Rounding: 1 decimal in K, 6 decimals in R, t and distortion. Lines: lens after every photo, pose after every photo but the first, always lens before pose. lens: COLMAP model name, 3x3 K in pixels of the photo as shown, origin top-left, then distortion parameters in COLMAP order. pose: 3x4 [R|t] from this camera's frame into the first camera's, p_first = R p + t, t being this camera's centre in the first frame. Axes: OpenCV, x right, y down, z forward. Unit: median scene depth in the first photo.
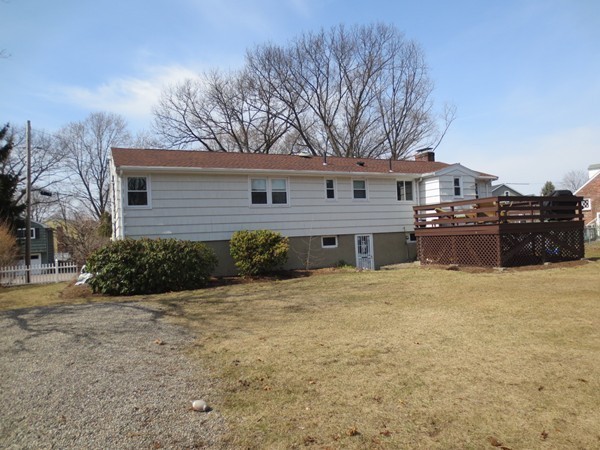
lens RADIAL K [[640.6, 0, 300.0], [0, 640.6, 225.0], [0, 0, 1]] dist [-0.013693, -0.012417]
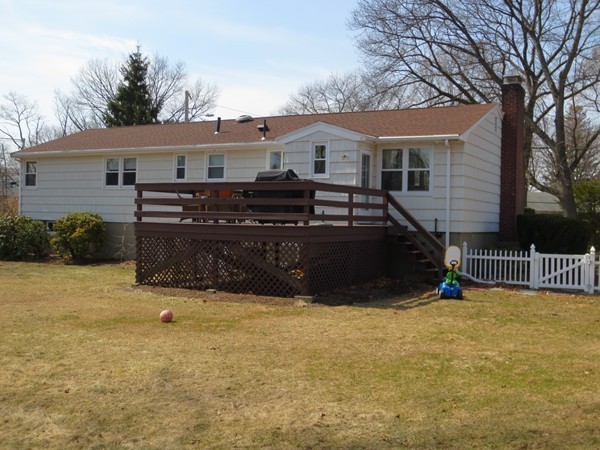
lens RADIAL K [[640.6, 0, 300.0], [0, 640.6, 225.0], [0, 0, 1]] dist [-0.013693, -0.012417]
pose [[0.477435, 0.066732, -0.876129, 0.849448], [-0.023086, 0.997720, 0.063412, -0.038831], [0.878364, -0.010049, 0.477887, 0.756789]]
